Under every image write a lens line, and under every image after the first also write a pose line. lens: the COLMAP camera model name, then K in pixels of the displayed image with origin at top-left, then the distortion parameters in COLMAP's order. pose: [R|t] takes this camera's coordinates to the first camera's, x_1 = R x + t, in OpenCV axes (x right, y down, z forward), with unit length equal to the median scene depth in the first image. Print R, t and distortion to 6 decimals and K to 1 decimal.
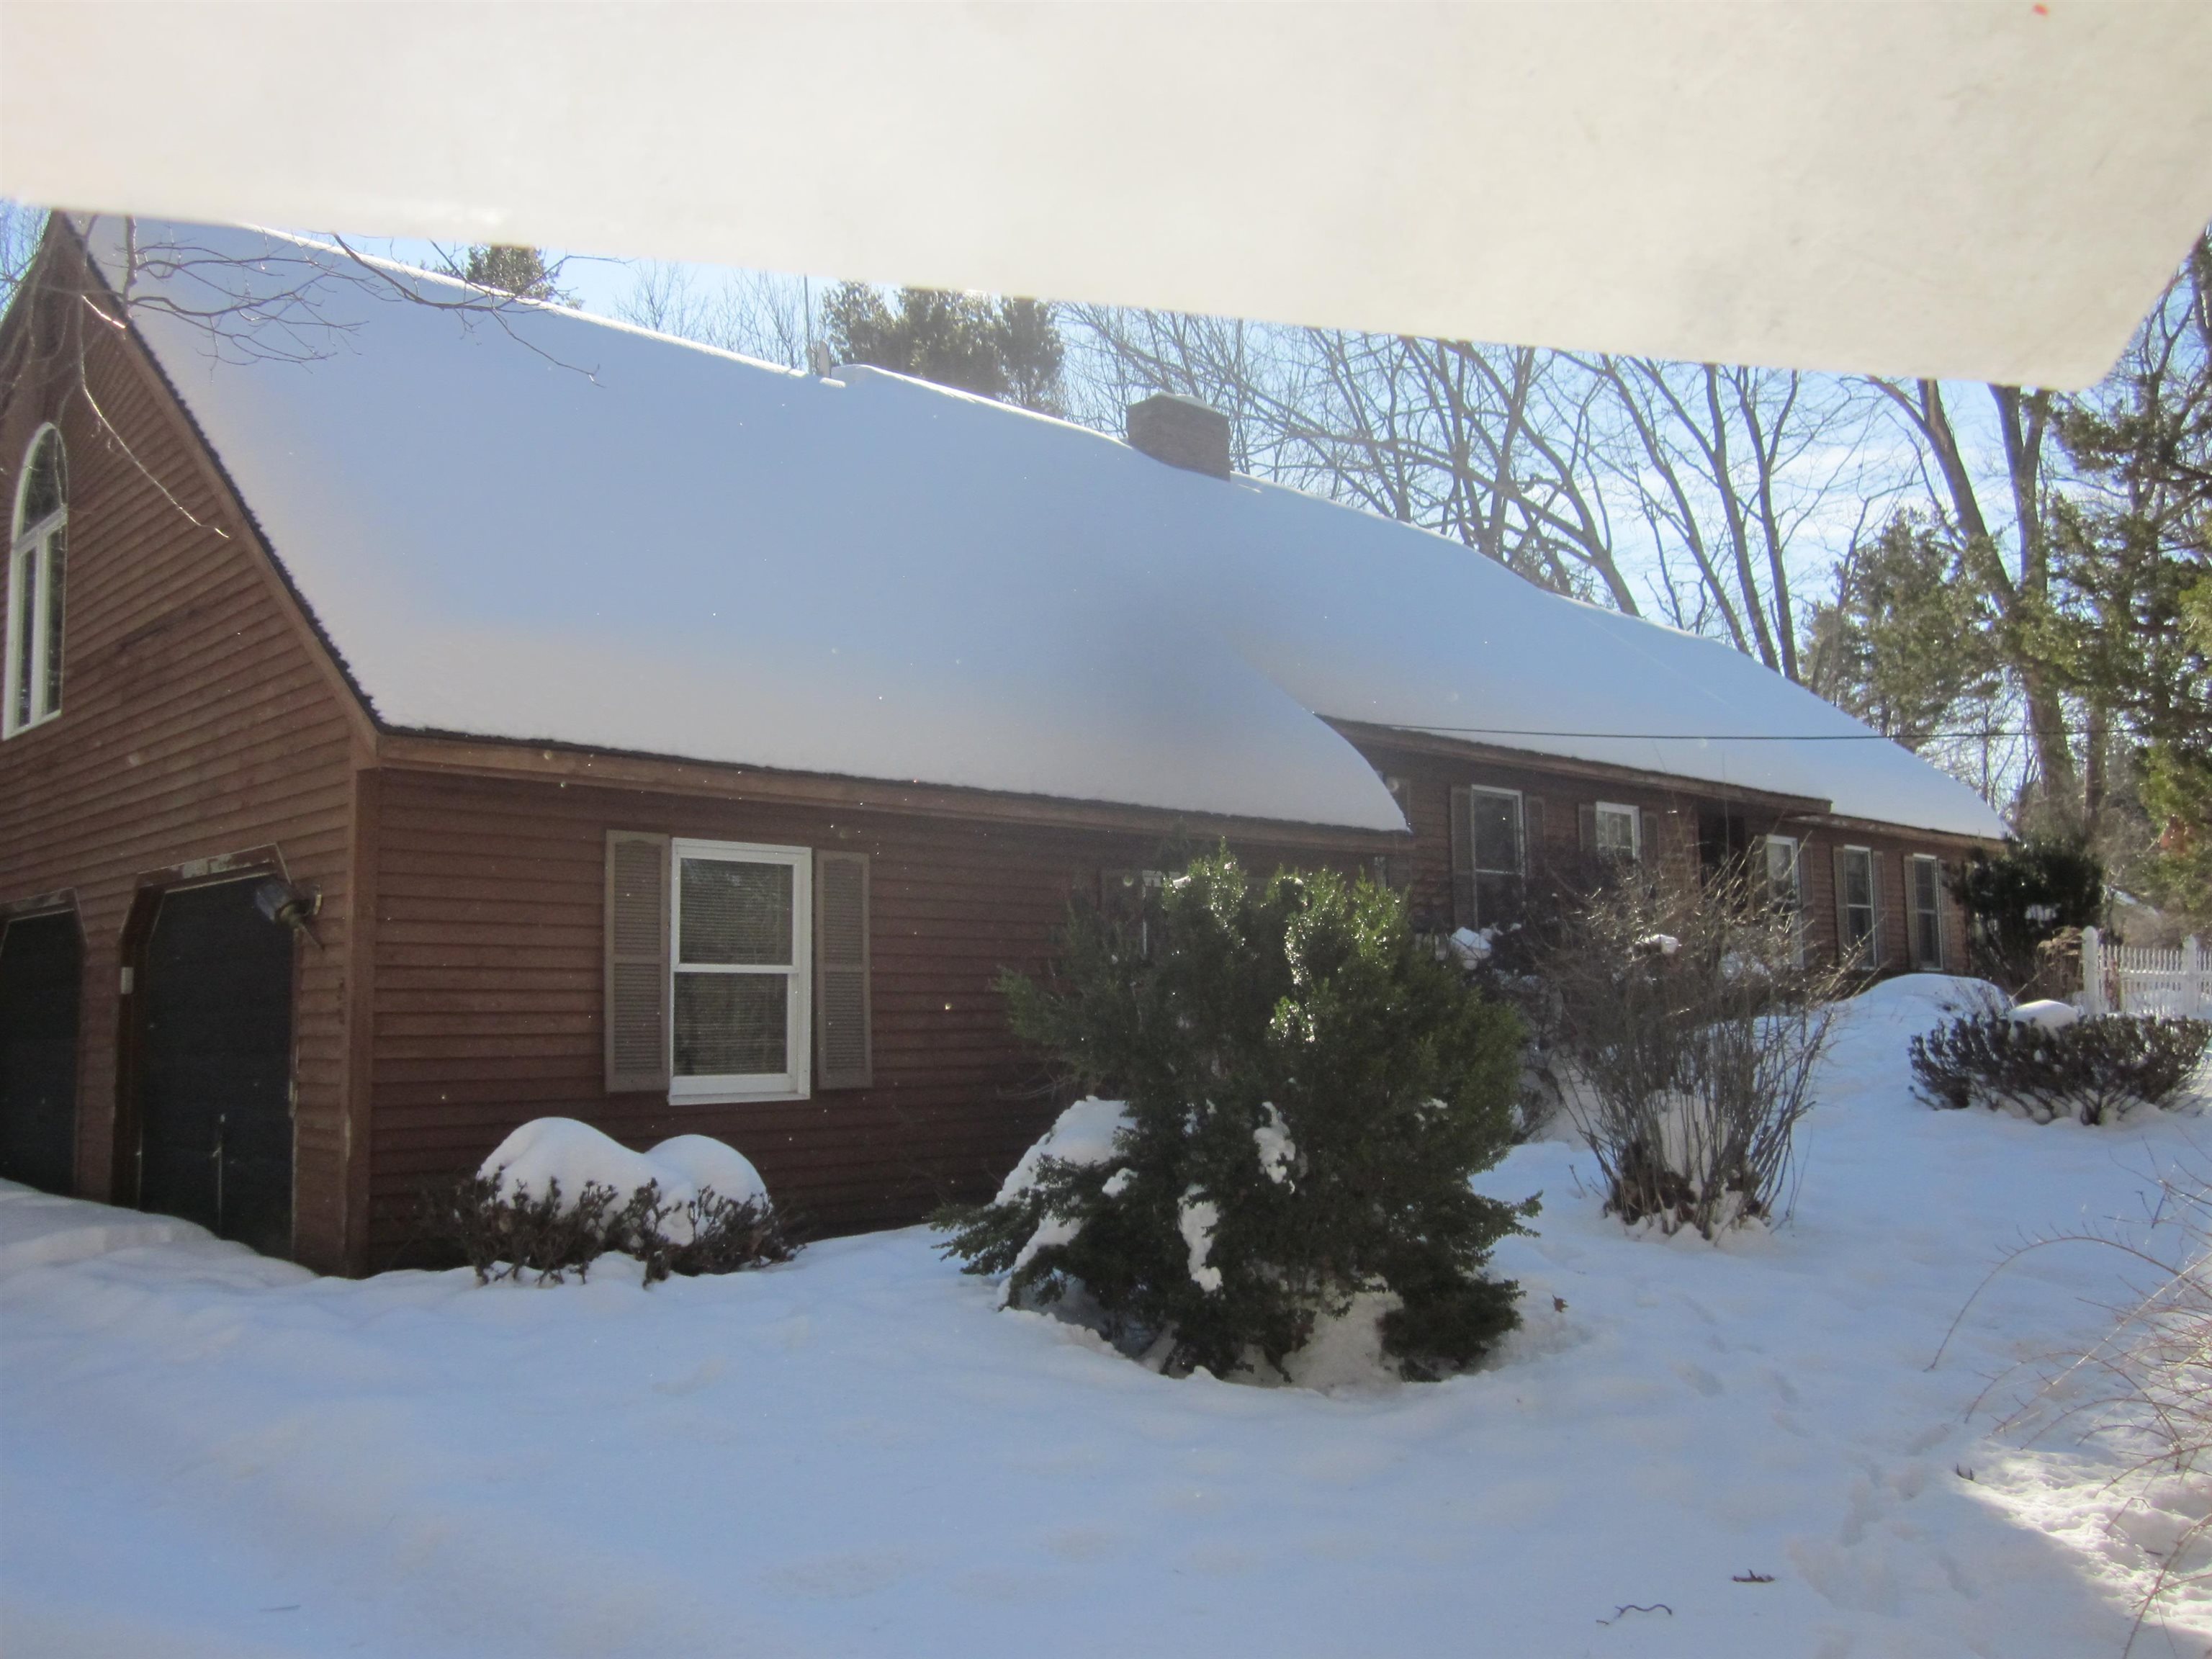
lens RADIAL K [[1849.8, 0, 1144.1], [0, 1849.8, 838.0], [0, 0, 1]] dist [-0.050317, -0.007945]
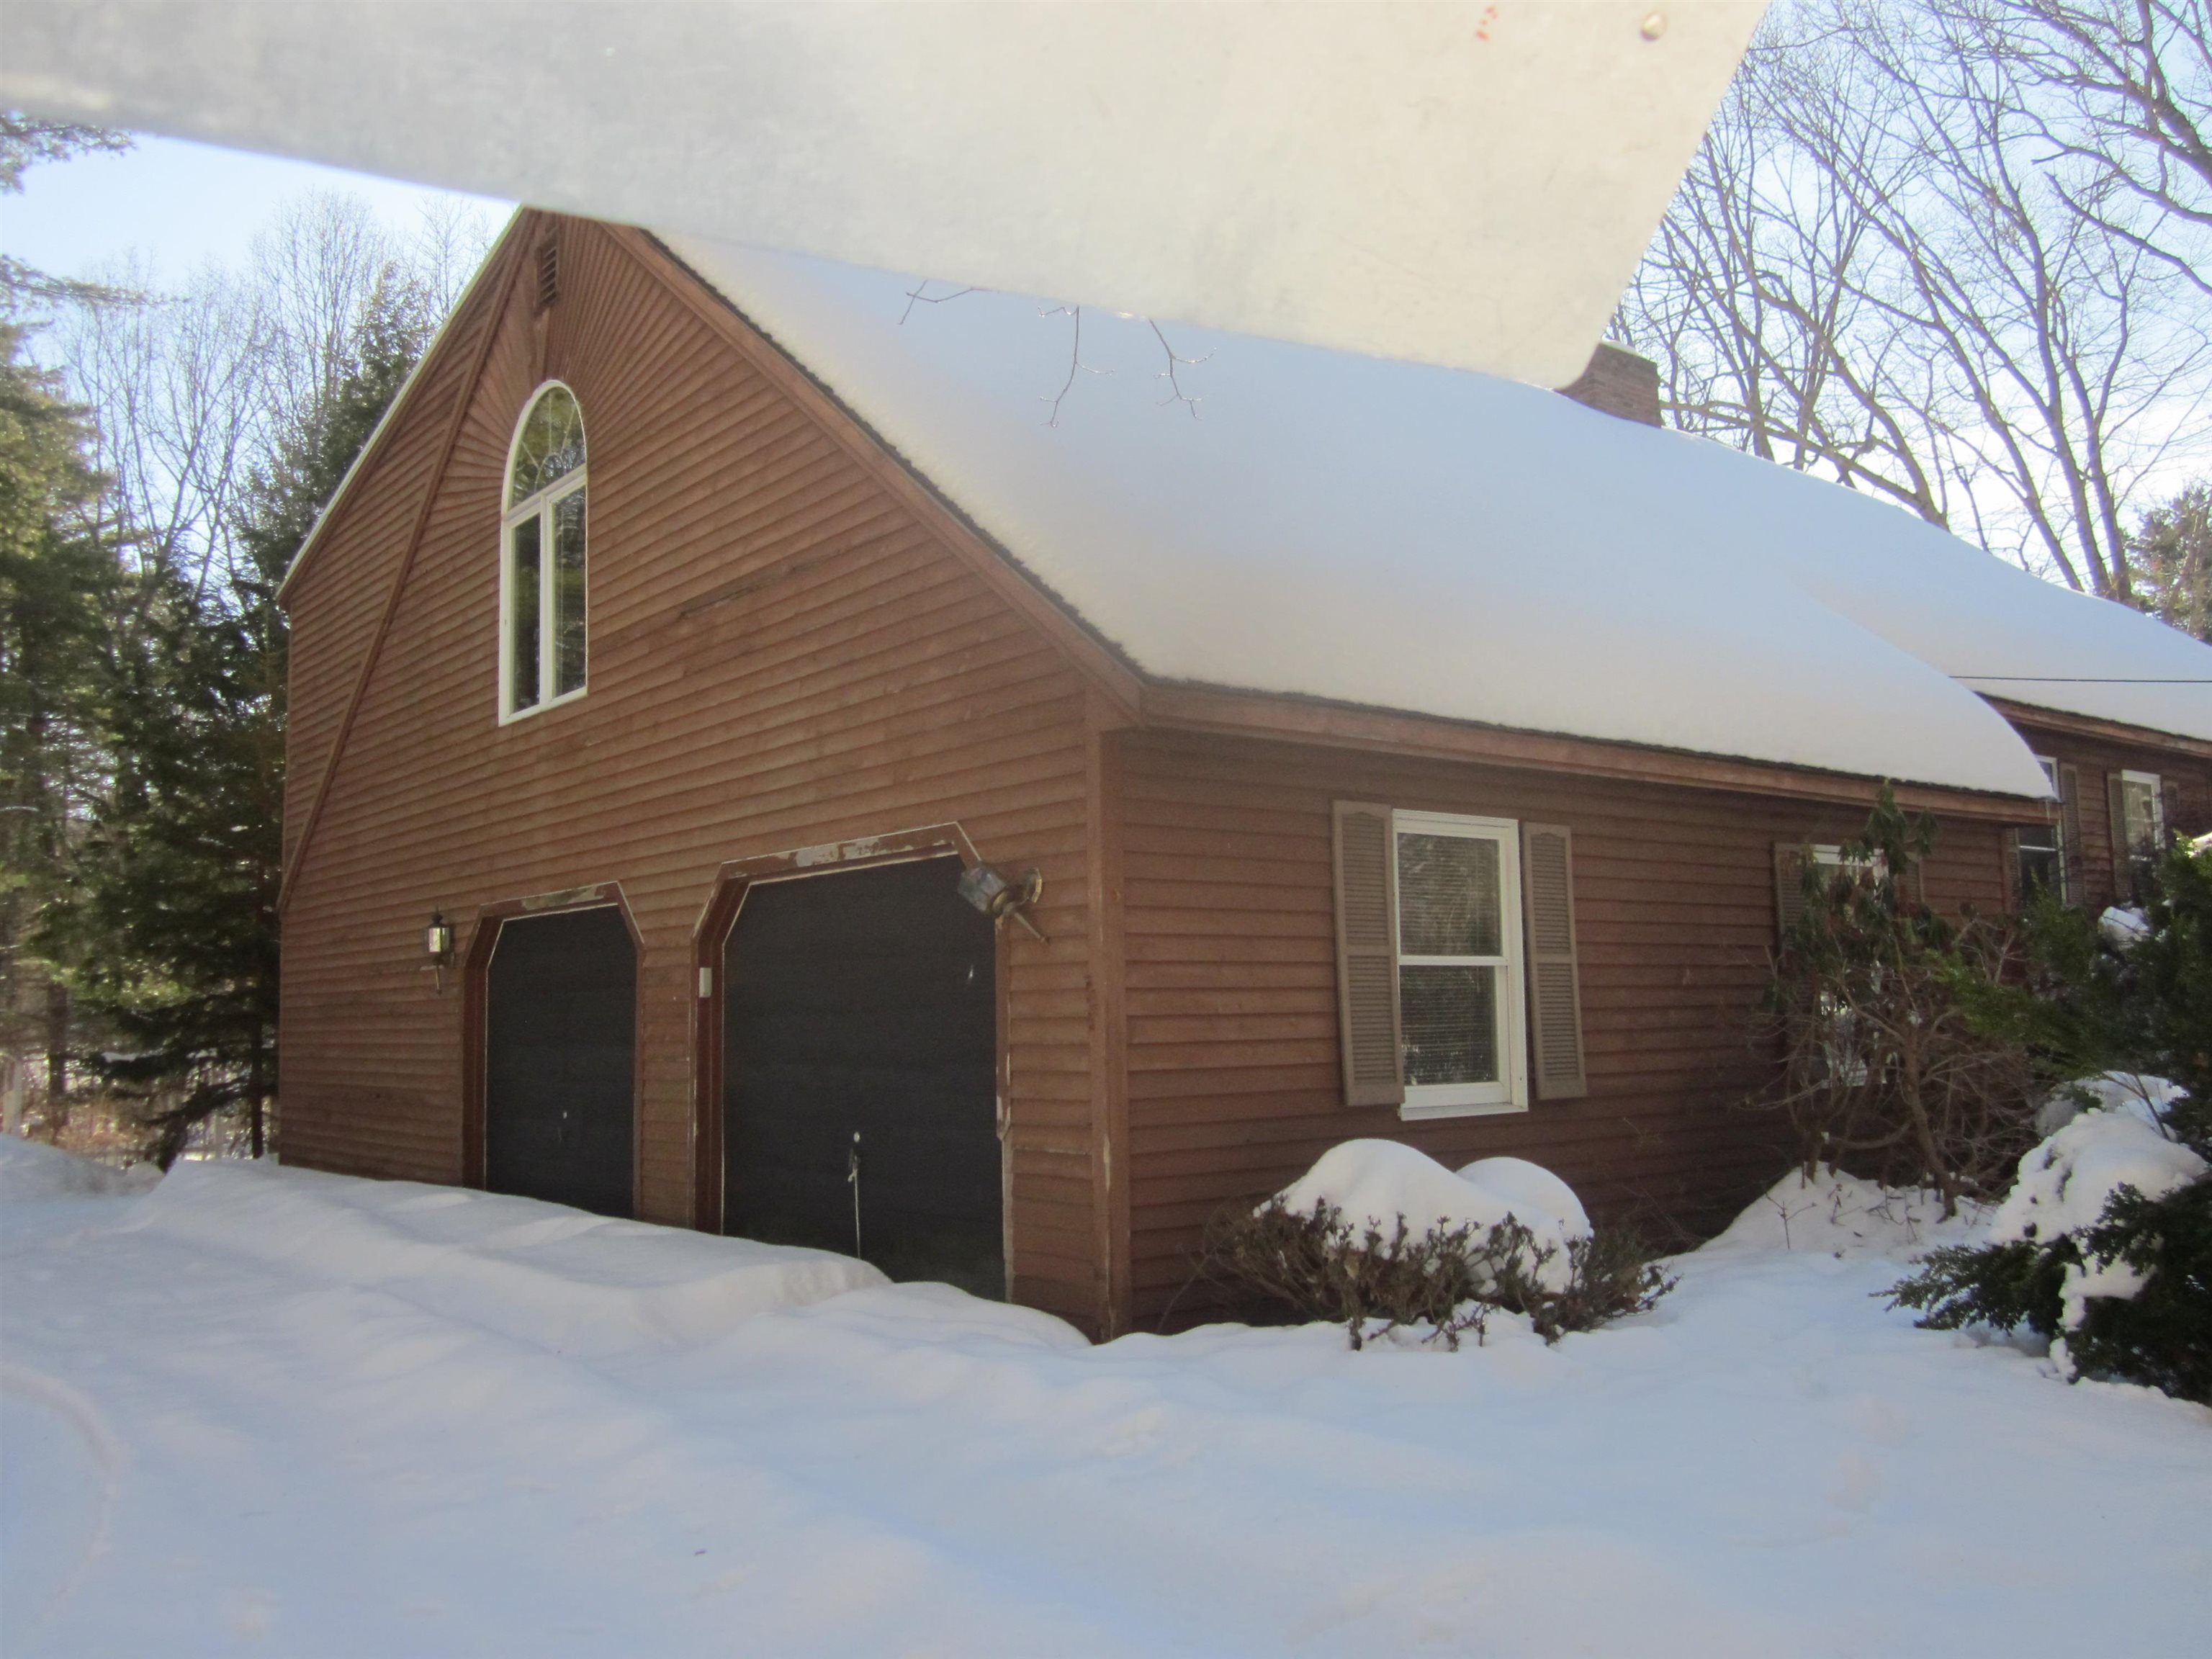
lens RADIAL K [[1849.8, 0, 1144.1], [0, 1849.8, 838.0], [0, 0, 1]] dist [-0.050317, -0.007945]
pose [[0.994611, -0.015534, -0.102510, -0.267964], [0.015716, 0.999876, 0.000973, 0.010029], [0.102482, -0.002579, 0.994732, 0.123338]]
